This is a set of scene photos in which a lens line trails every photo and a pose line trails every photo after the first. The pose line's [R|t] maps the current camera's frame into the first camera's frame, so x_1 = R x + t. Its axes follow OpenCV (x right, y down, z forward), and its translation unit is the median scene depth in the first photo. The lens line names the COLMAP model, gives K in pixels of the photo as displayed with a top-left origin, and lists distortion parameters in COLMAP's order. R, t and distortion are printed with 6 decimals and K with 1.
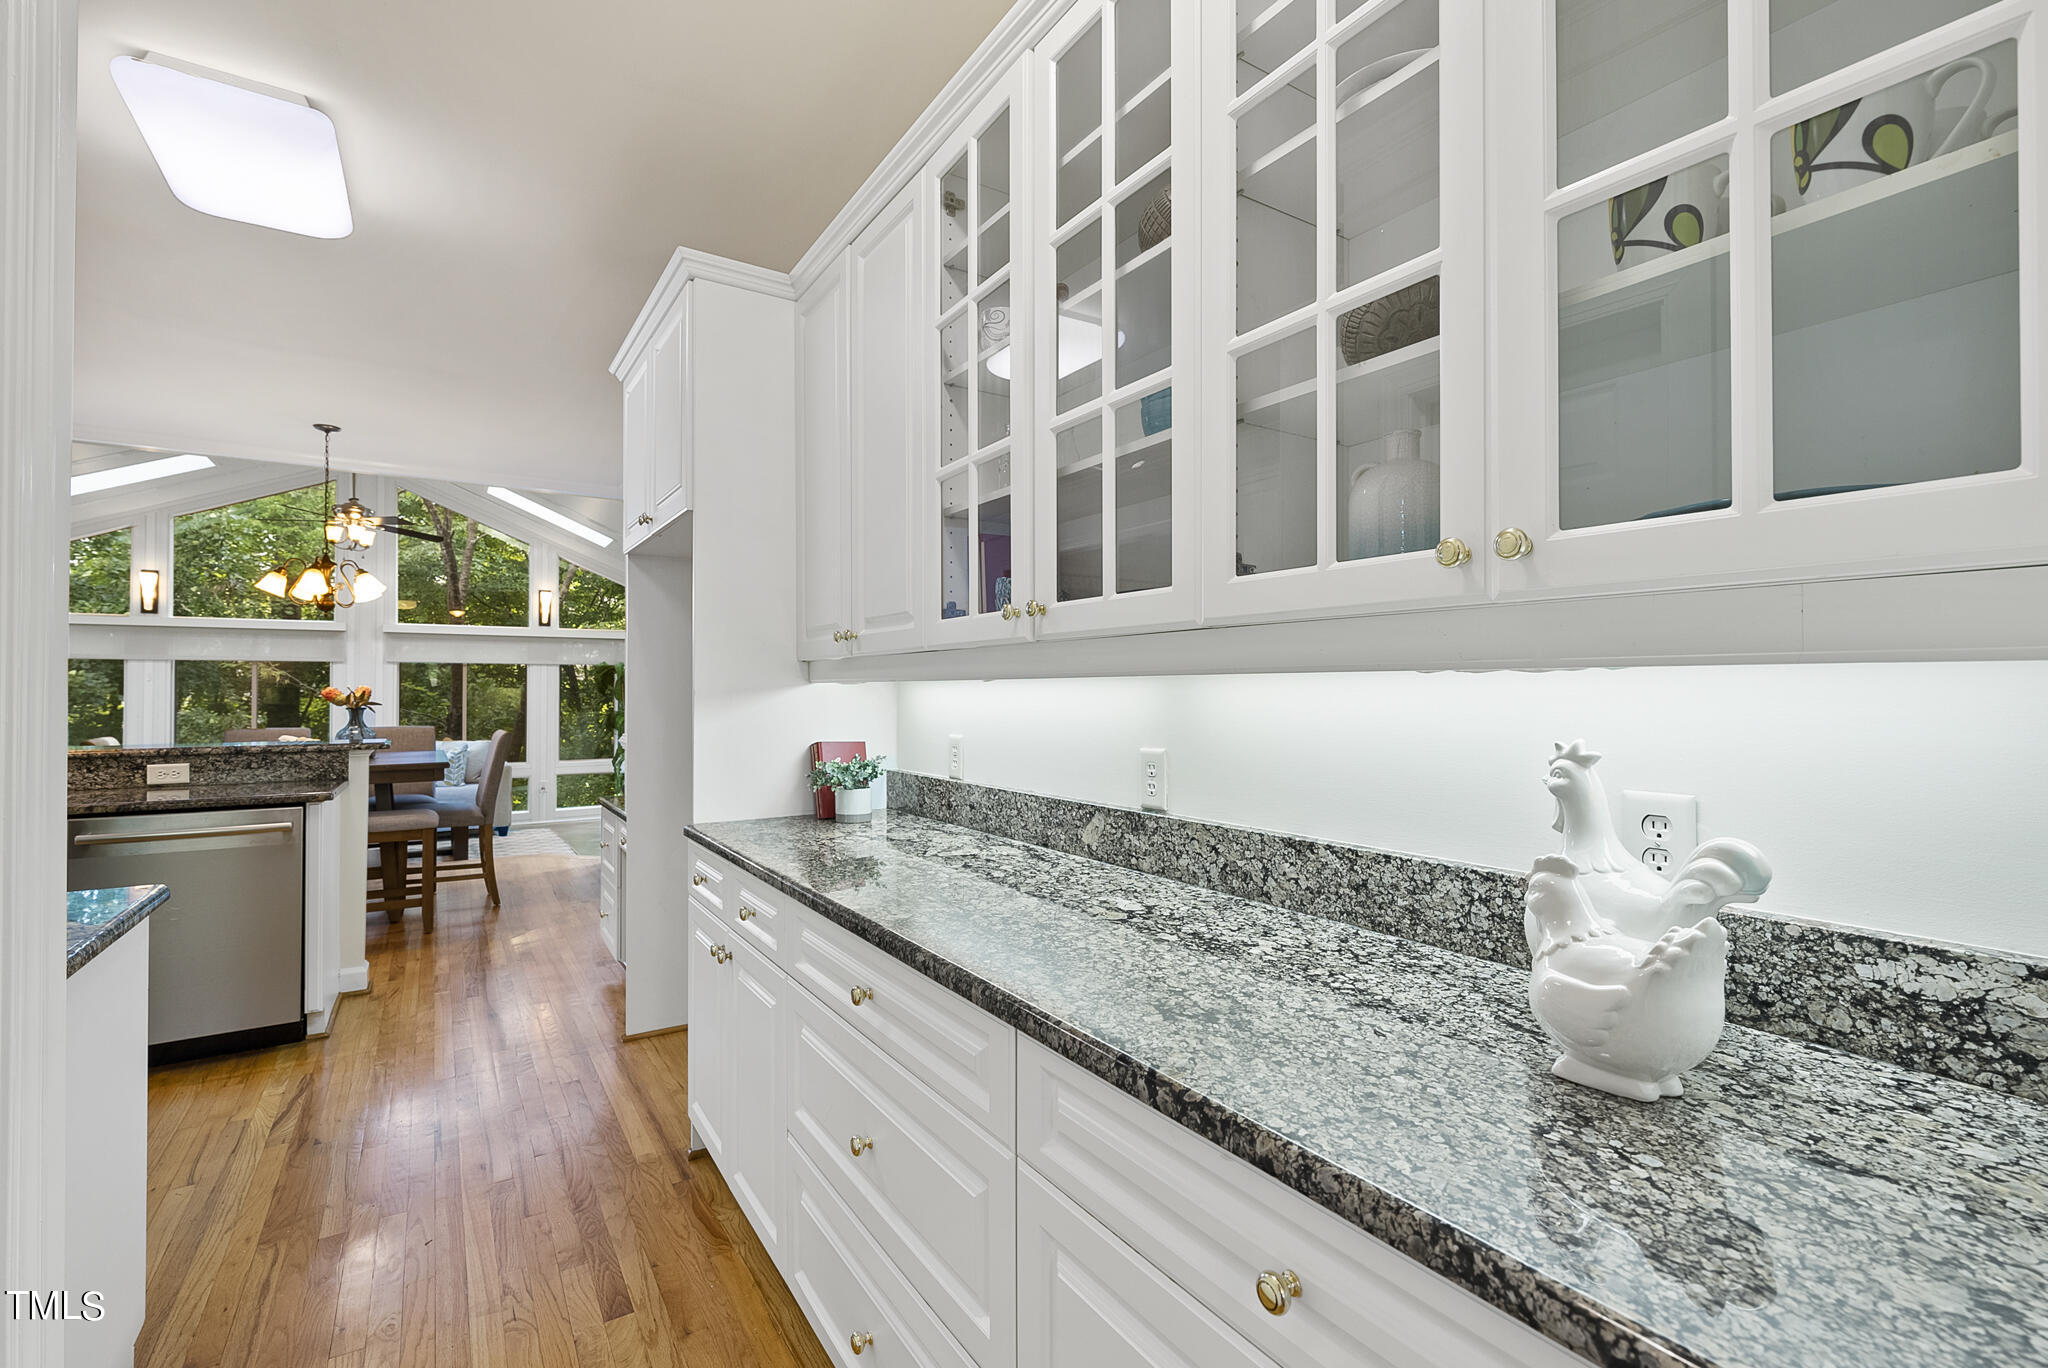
lens RADIAL K [[918.4, 0, 1026.2], [0, 918.4, 688.7], [0, 0, 1]] dist [0.000372, 0.001132]
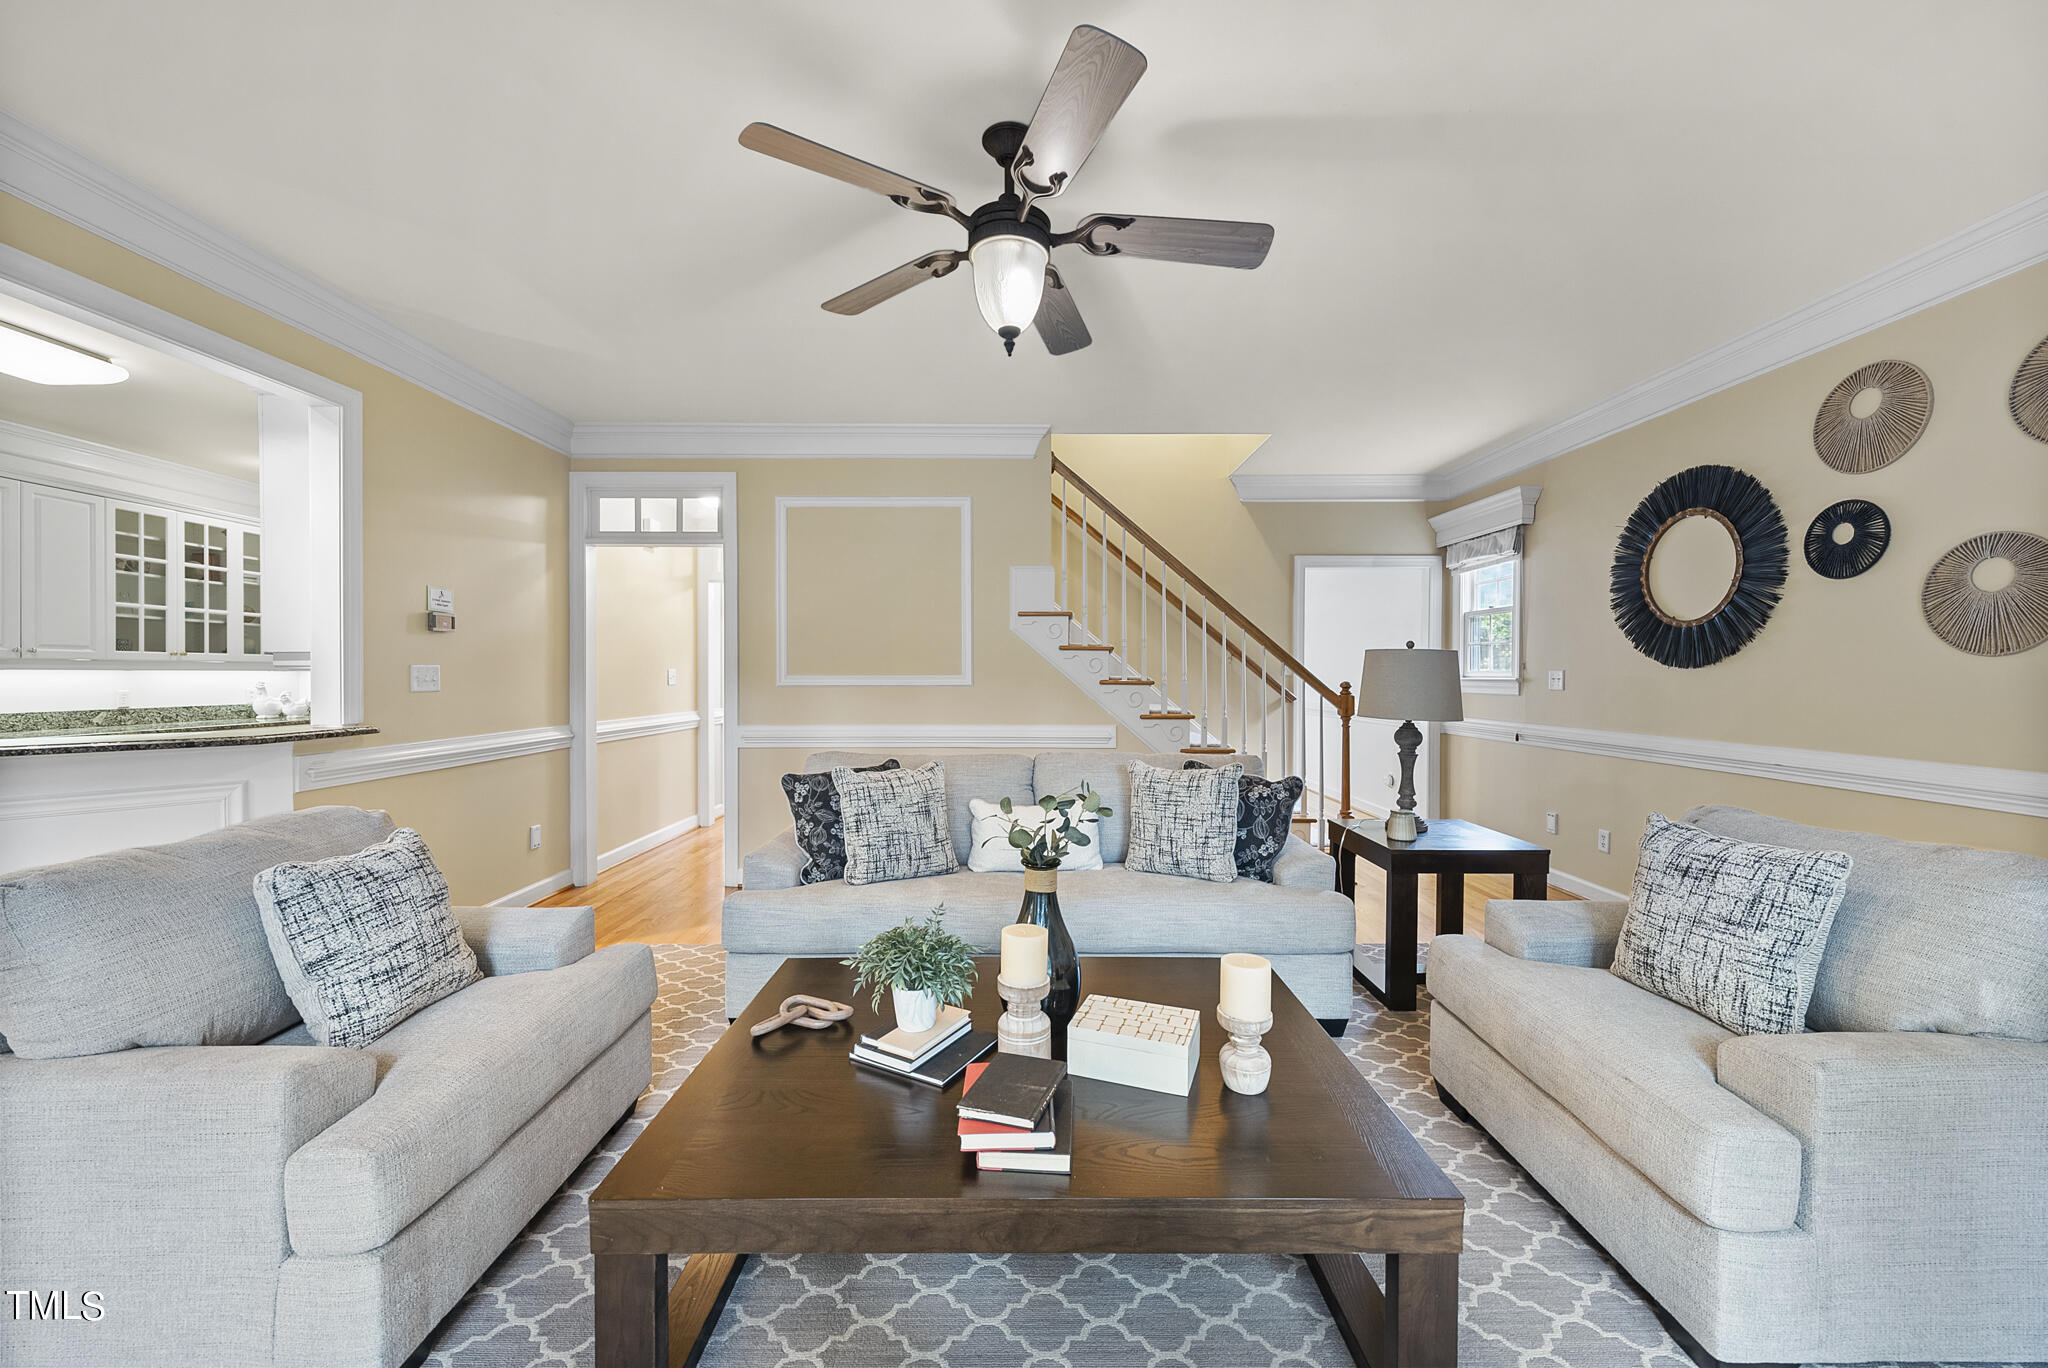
lens RADIAL K [[777.4, 0, 1030.2], [0, 777.4, 684.0], [0, 0, 1]] dist [-0.003312, 0.000208]
pose [[-0.844908, -0.006780, 0.534868, -1.945166], [-0.001154, 0.999940, 0.010852, 0.002337], [-0.534910, 0.008551, -0.844866, 0.738717]]
